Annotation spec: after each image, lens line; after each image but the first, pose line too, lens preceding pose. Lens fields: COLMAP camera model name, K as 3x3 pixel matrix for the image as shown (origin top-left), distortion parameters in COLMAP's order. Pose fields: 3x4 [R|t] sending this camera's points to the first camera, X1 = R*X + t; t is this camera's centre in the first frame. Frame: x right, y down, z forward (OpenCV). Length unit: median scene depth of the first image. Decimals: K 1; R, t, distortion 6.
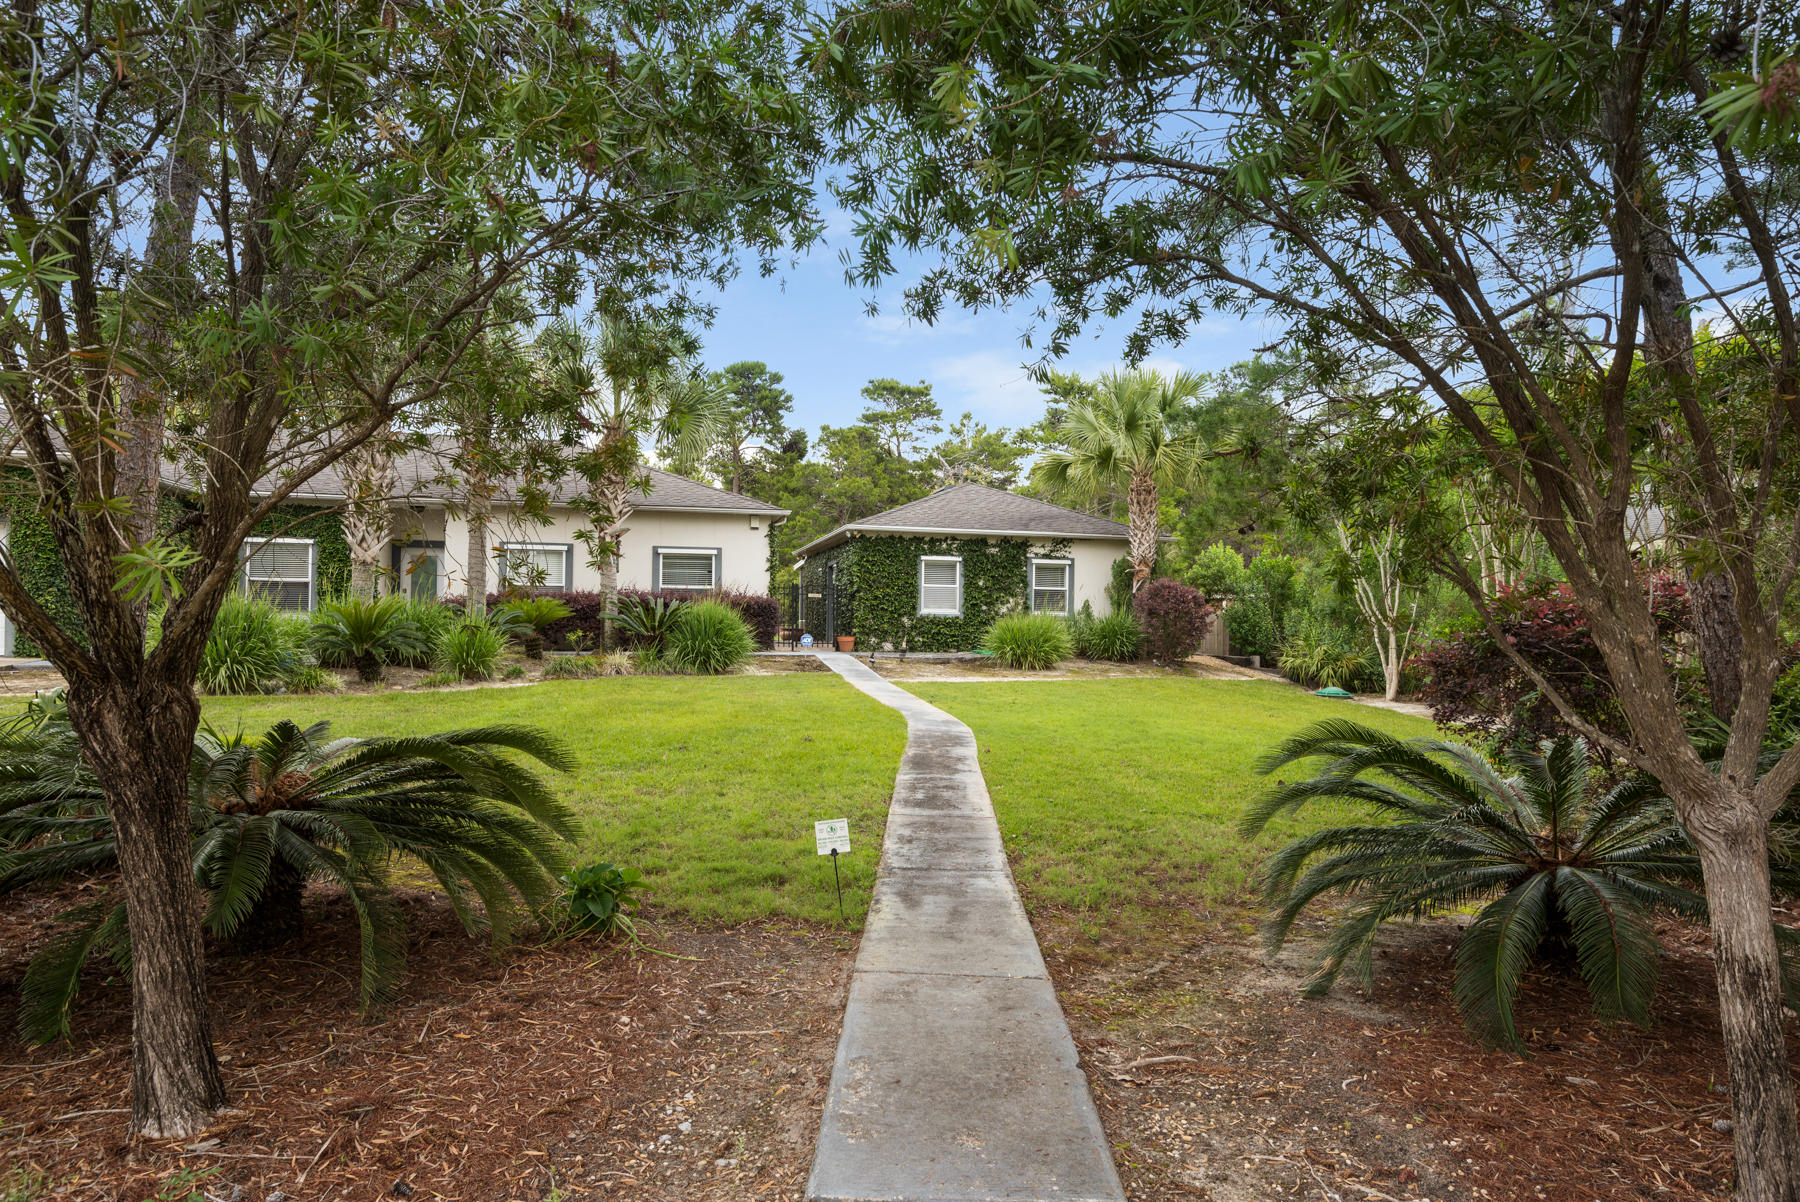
lens RADIAL K [[1095.5, 0, 900.0], [0, 1095.5, 601.0], [0, 0, 1]] dist [-0.000040, -0.000984]
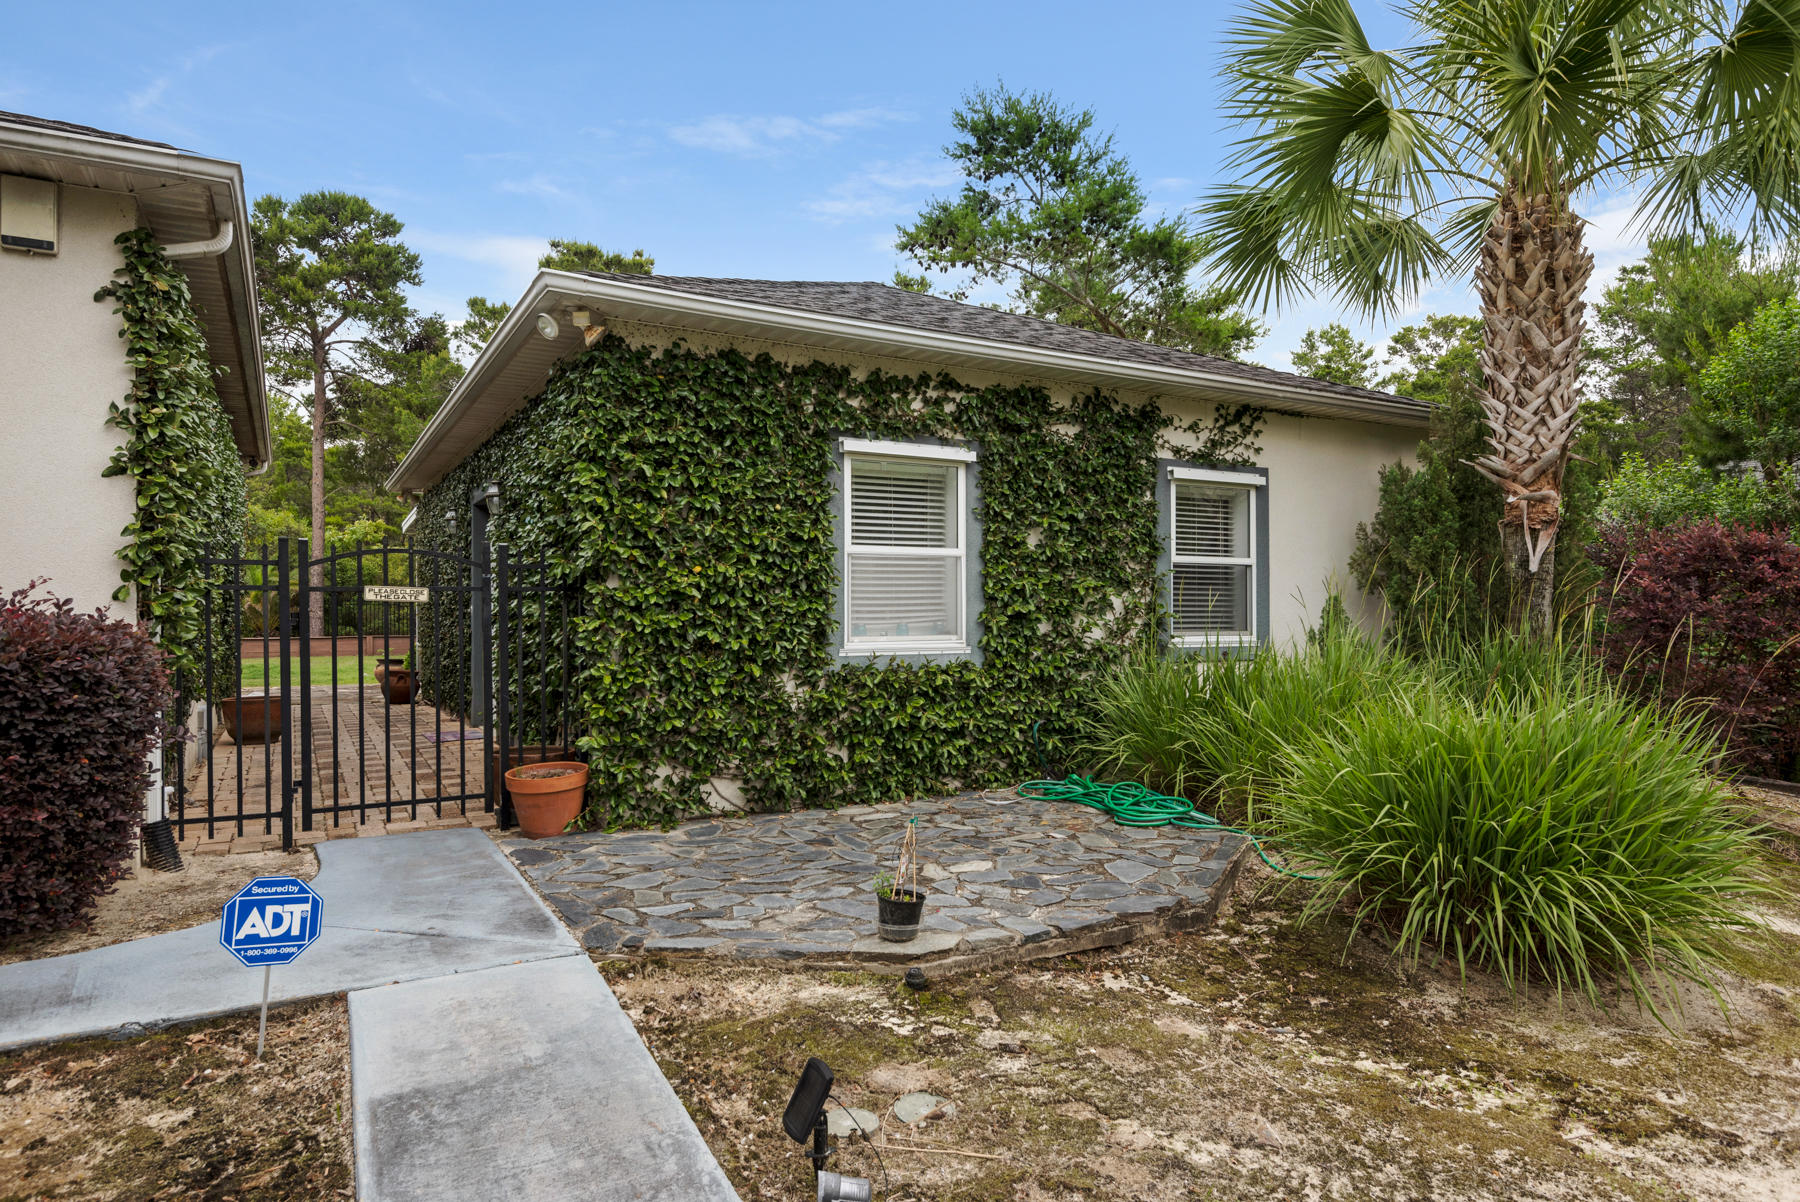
lens RADIAL K [[1050.3, 0, 900.0], [0, 1050.3, 601.0], [0, 0, 1]] dist [0.016574, -0.002245]
pose [[0.954901, -0.017526, 0.296406, -0.042755], [0.013174, 0.999774, 0.016674, -0.005948], [-0.296631, -0.012017, 0.954916, 0.758467]]
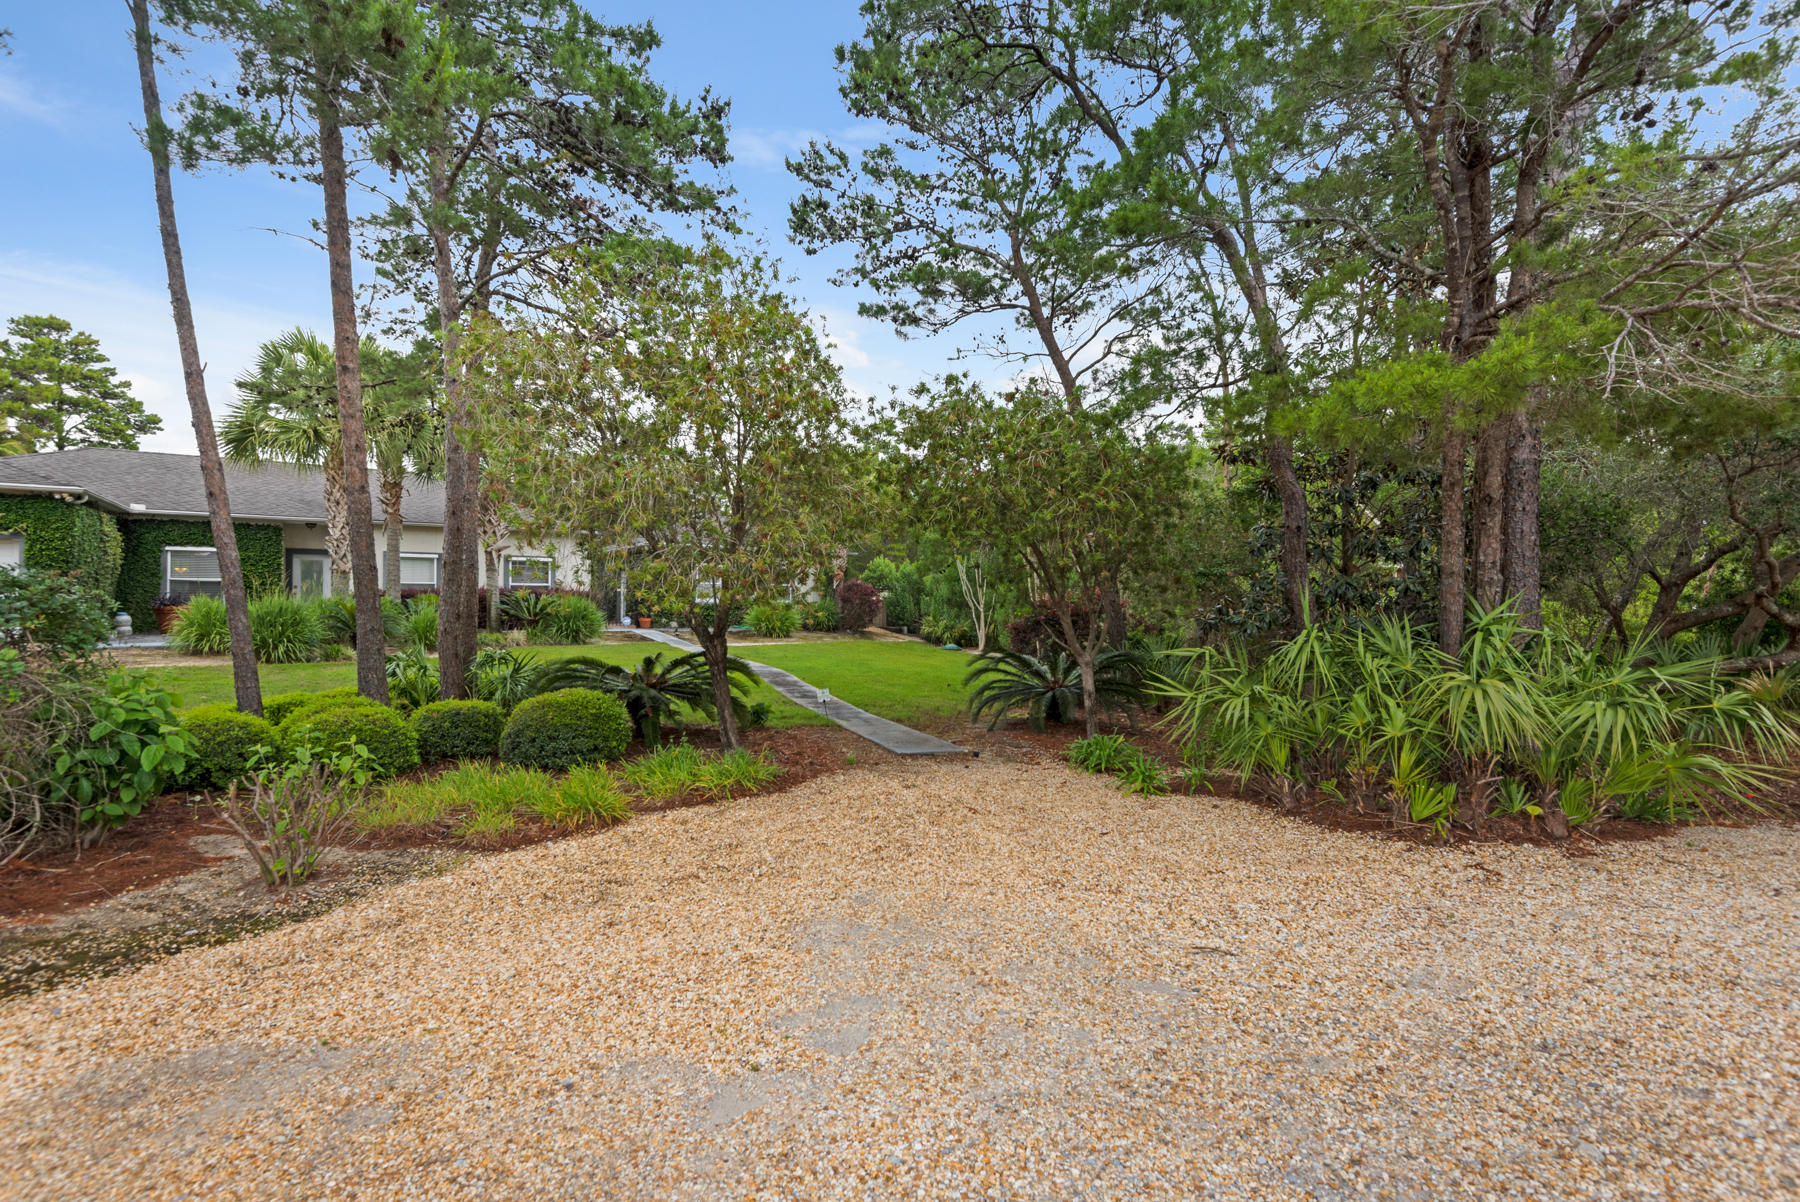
lens RADIAL K [[937.4, 0, 925.3], [0, 937.4, 593.6], [0, 0, 1]] dist [0.003398, -0.000551]
pose [[0.926910, -0.002350, 0.375277, -0.169334], [-0.002333, 0.999925, 0.012026, -0.015907], [-0.375278, -0.012022, 0.926835, -0.302107]]
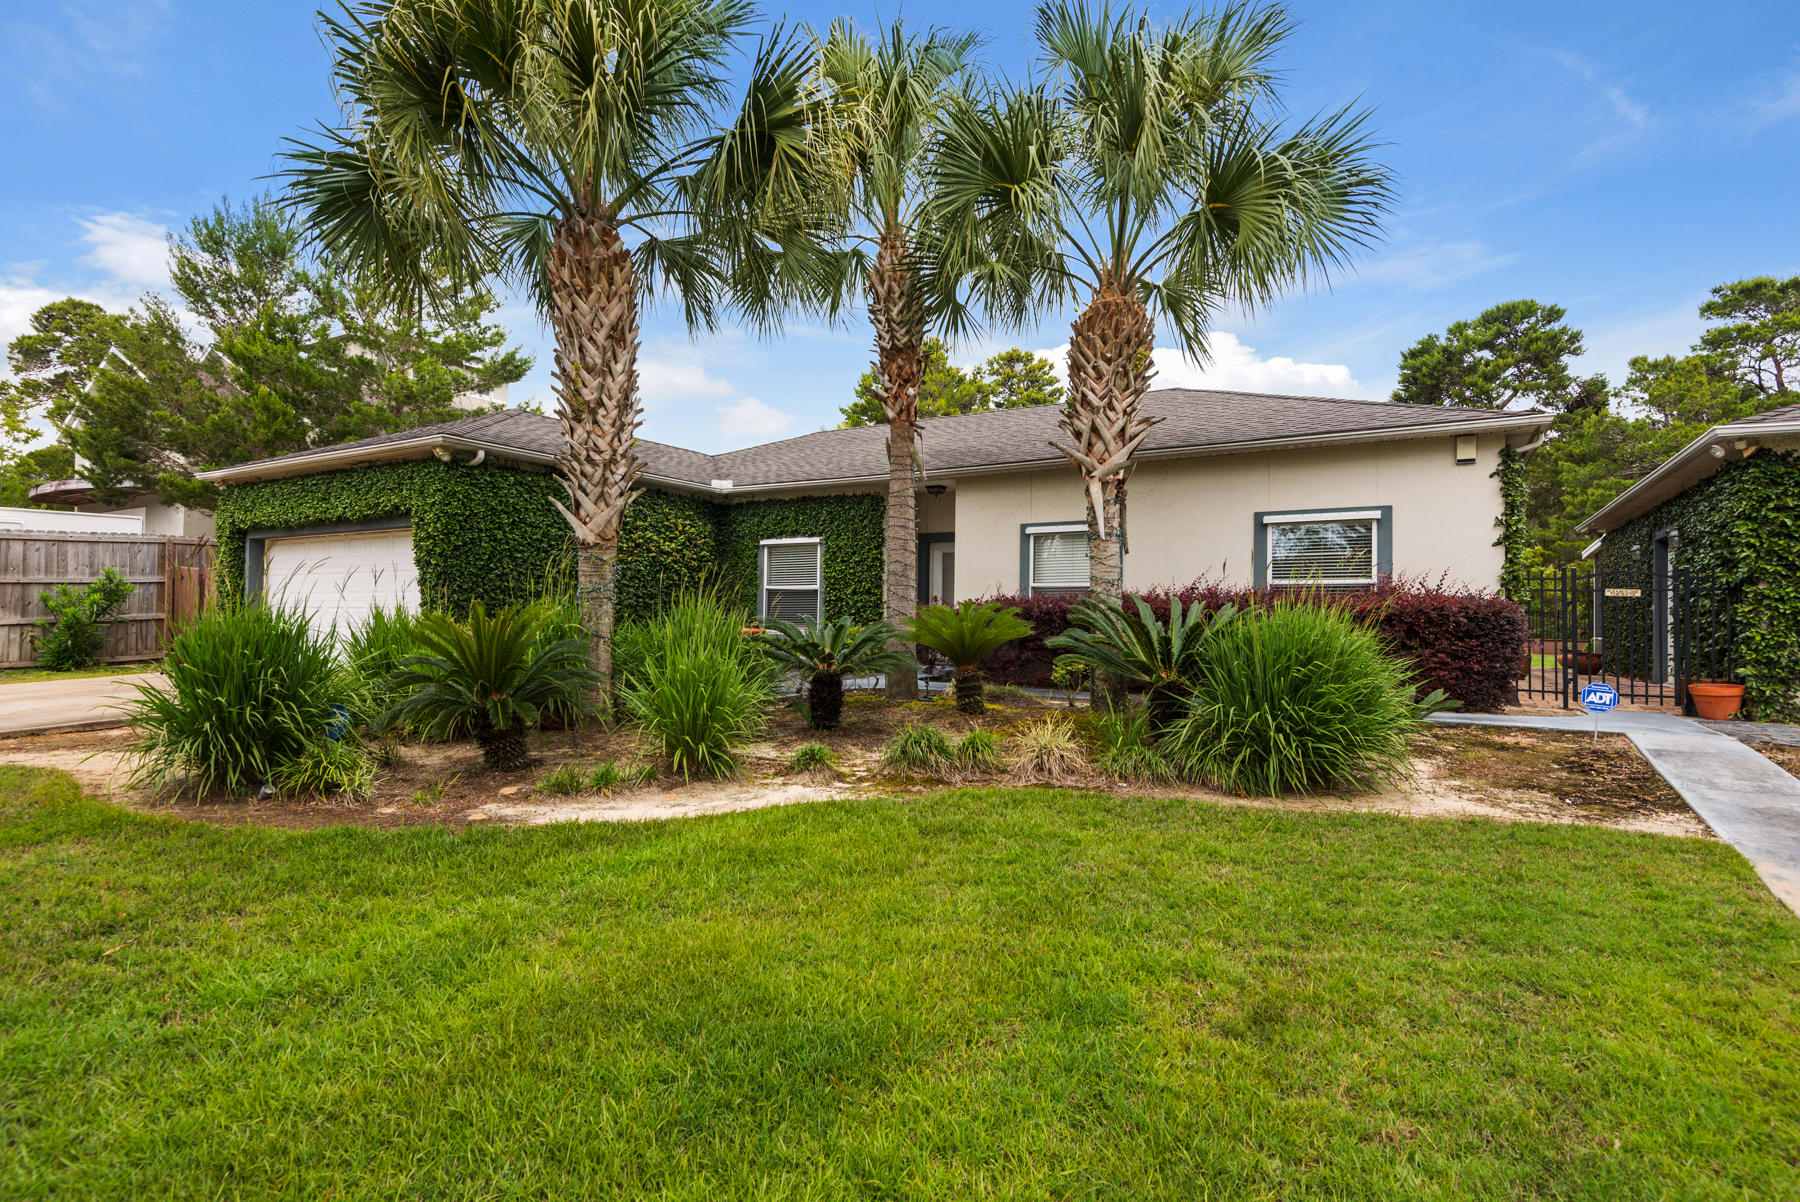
lens RADIAL K [[882.1, 0, 900.0], [0, 882.1, 601.0], [0, 0, 1]] dist [0.017171, -0.013057]
pose [[0.722504, -0.016466, -0.691171, -0.038960], [0.008797, 0.999854, -0.014624, 0.001214], [0.691311, 0.004486, 0.722543, 0.512152]]
